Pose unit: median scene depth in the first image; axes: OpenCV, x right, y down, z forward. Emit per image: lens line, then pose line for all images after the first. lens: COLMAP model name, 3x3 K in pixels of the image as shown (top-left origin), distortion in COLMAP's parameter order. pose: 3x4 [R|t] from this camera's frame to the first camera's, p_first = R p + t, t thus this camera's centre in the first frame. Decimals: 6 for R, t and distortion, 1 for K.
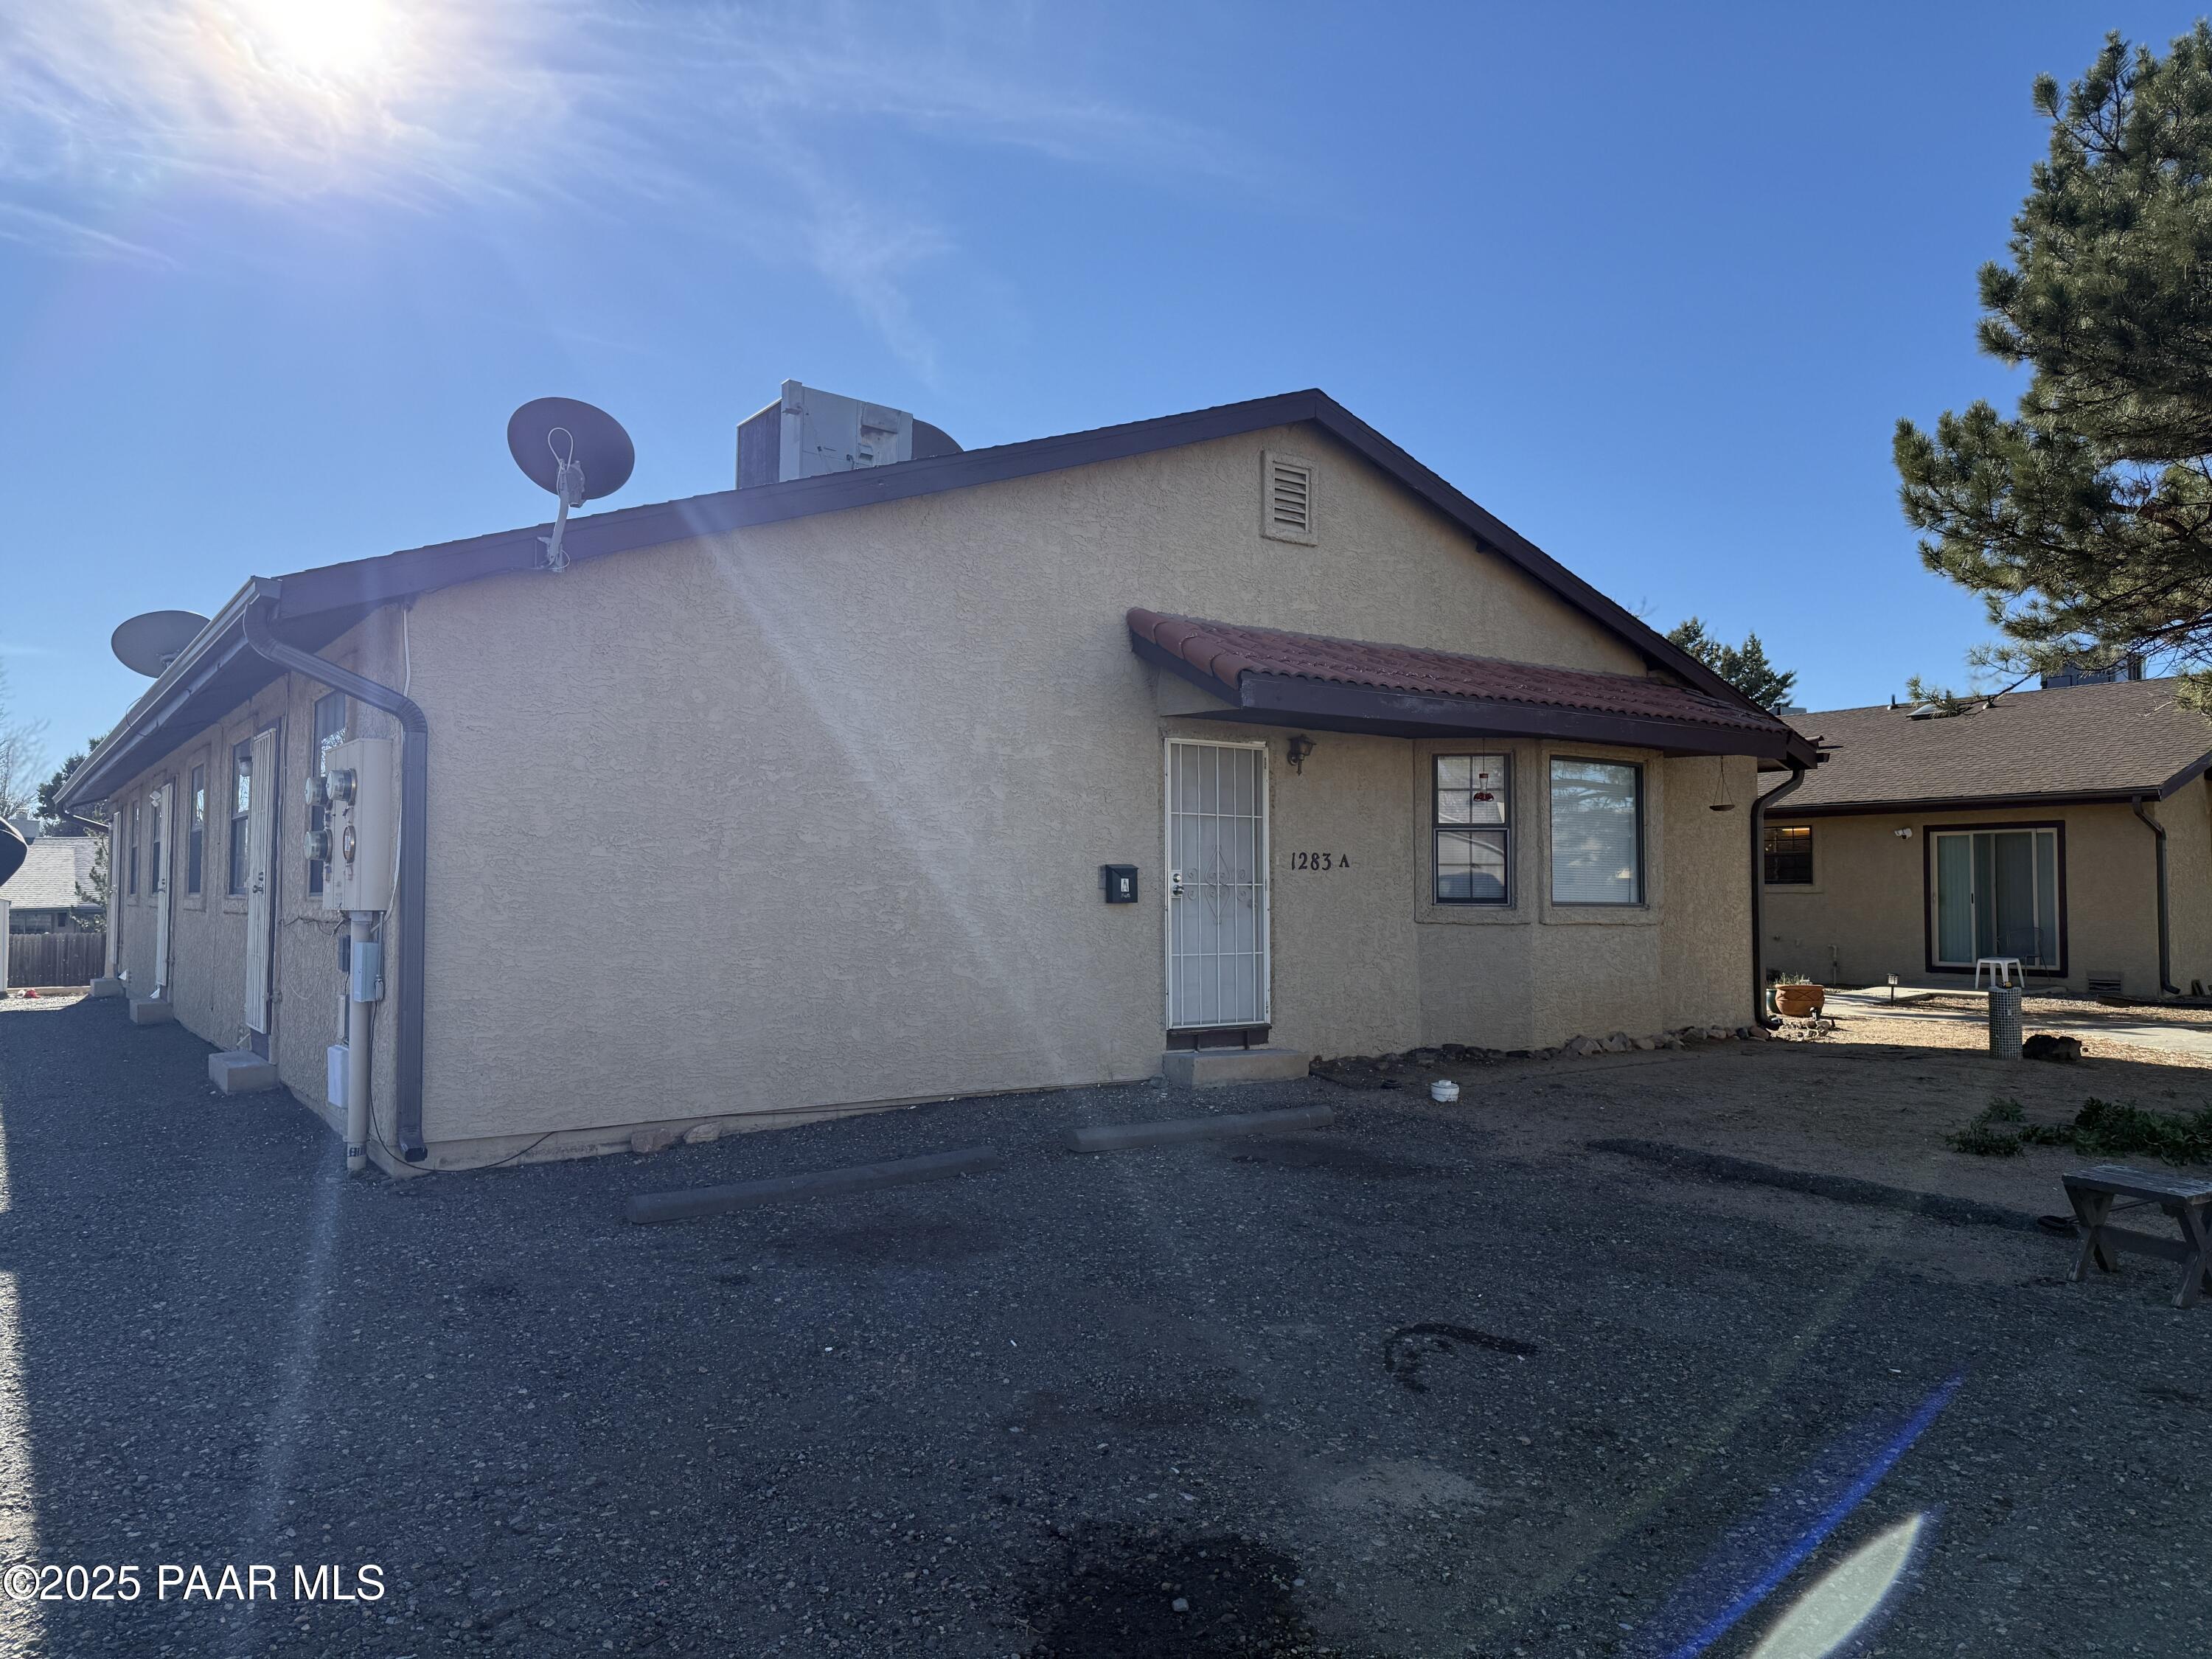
lens RADIAL K [[1562.1, 0, 1102.6], [0, 1562.1, 834.2], [0, 0, 1]] dist [0.031613, -0.034479]
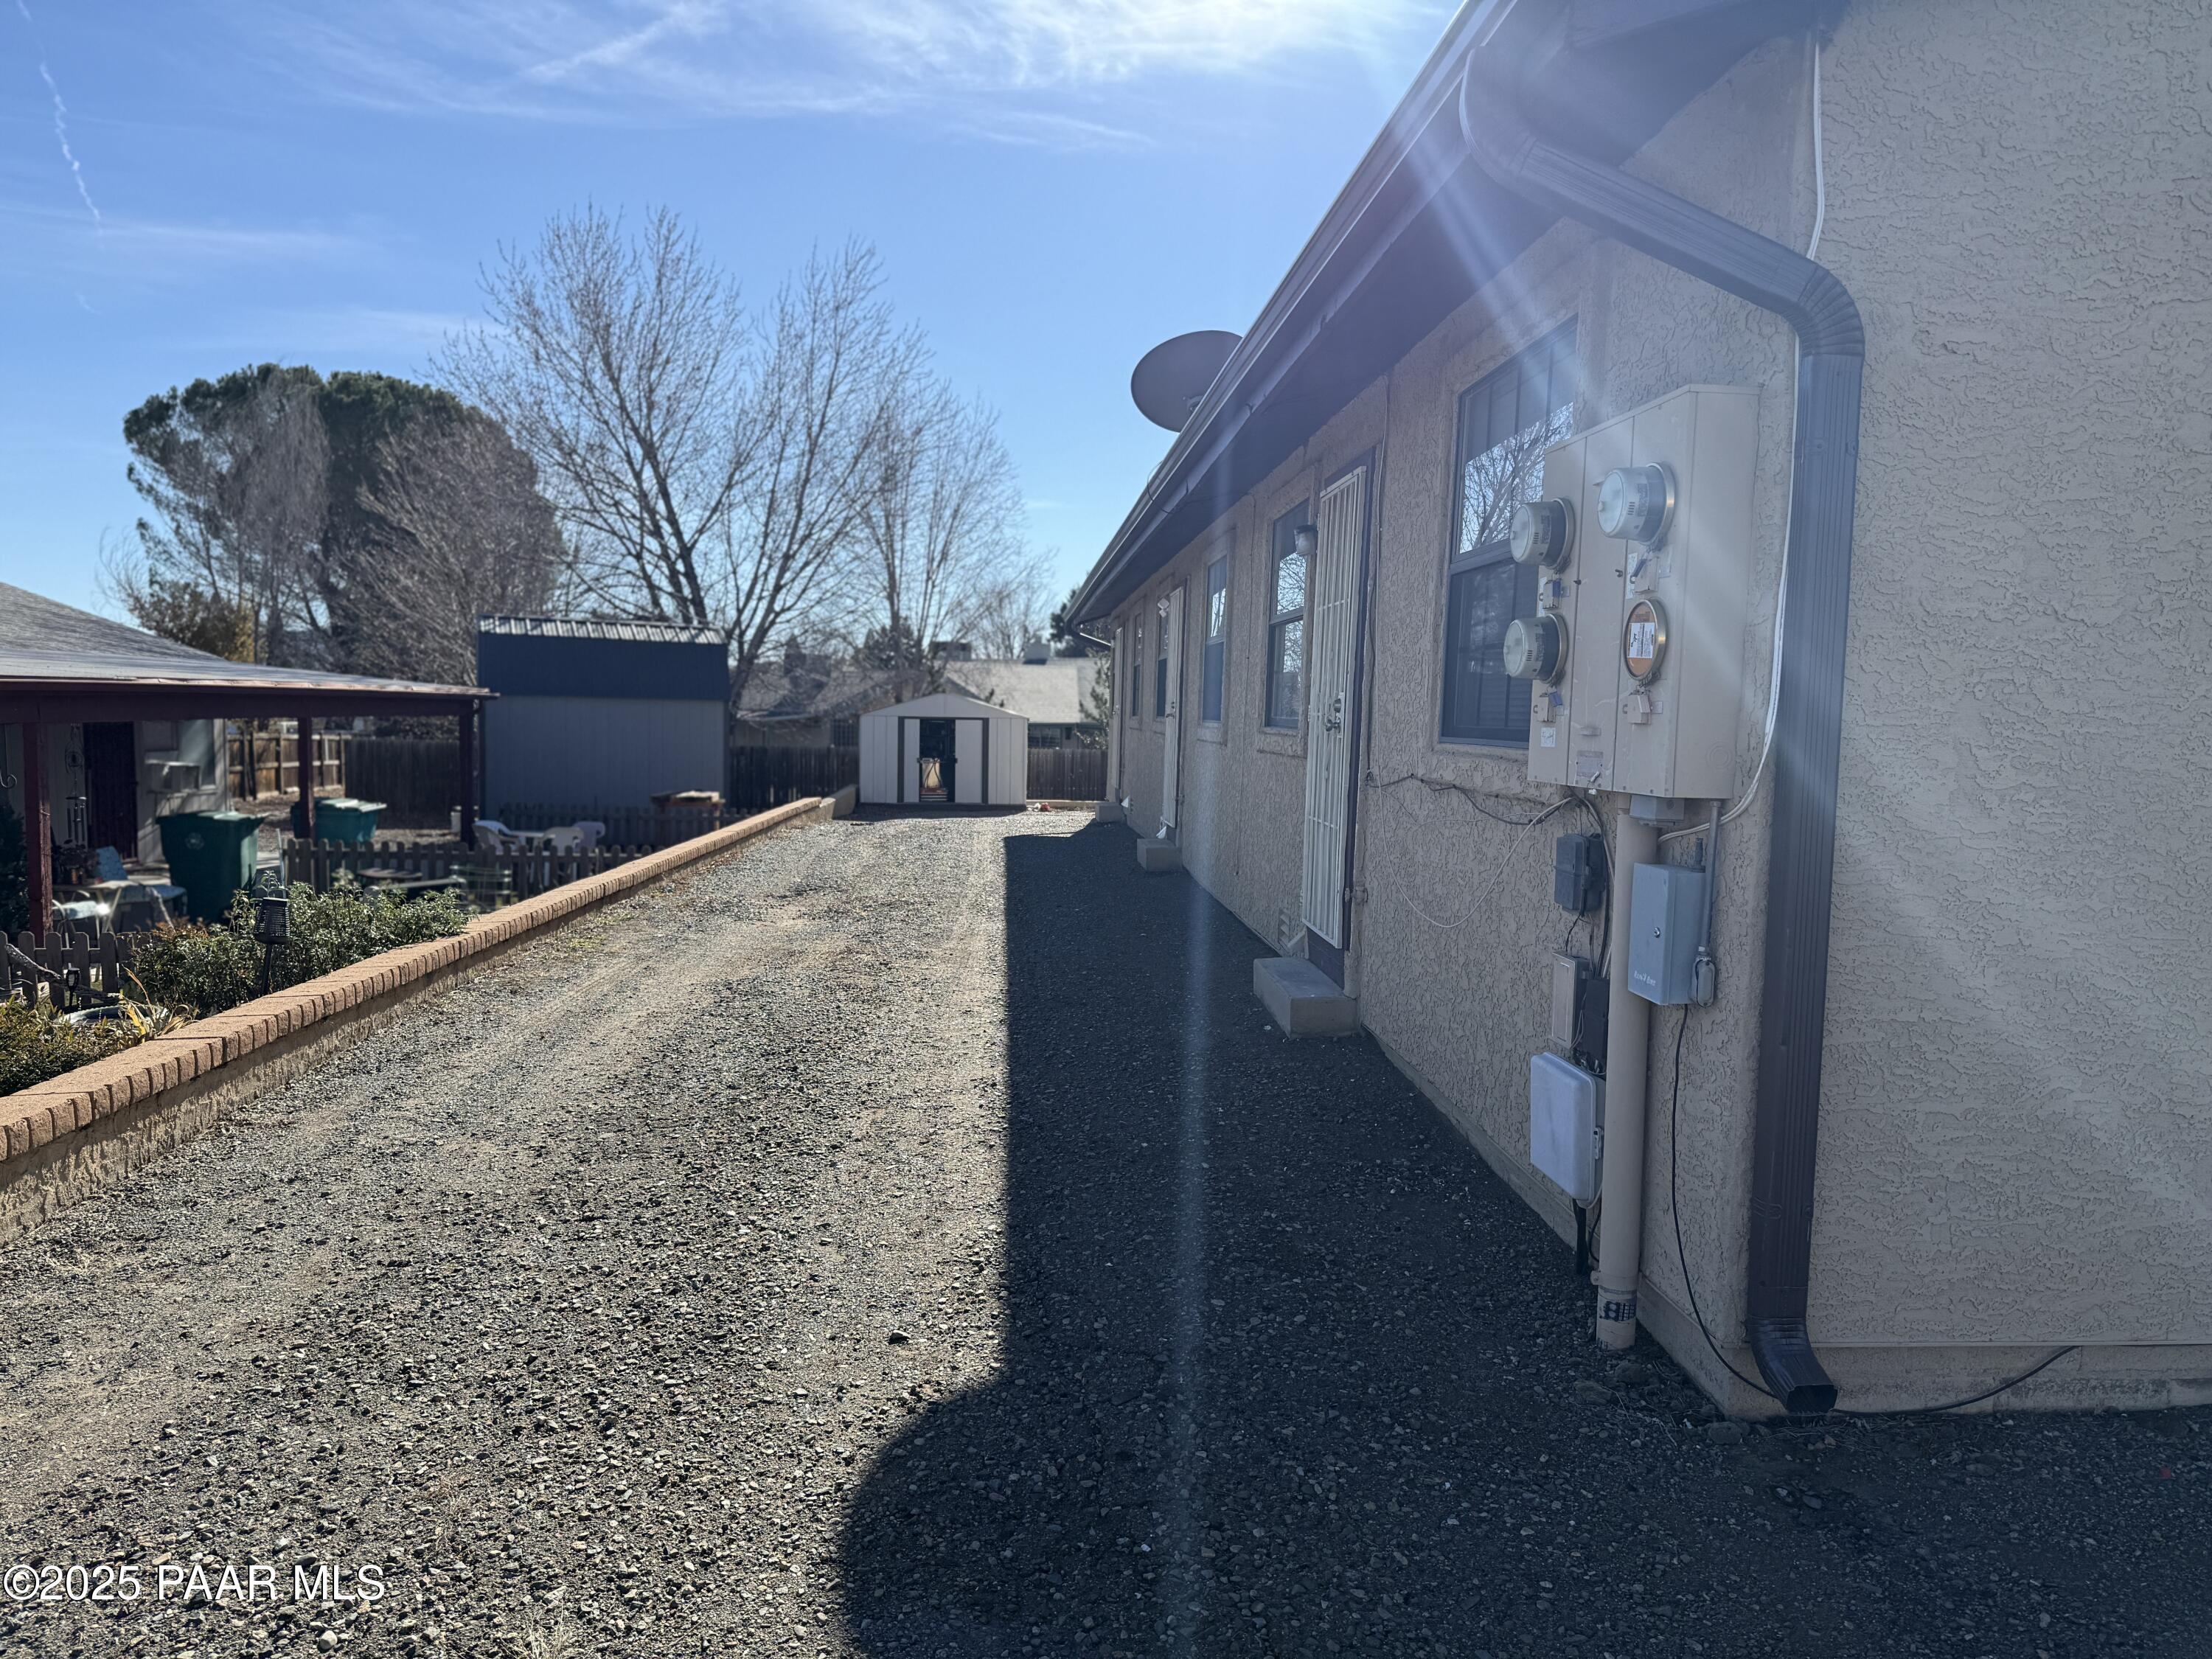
lens RADIAL K [[1562.1, 0, 1102.6], [0, 1562.1, 834.2], [0, 0, 1]] dist [0.031613, -0.034479]
pose [[0.846446, 0.061852, -0.528870, -0.240603], [-0.002787, 0.993732, 0.111758, 0.007112], [0.532467, -0.093123, 0.841313, 0.354985]]
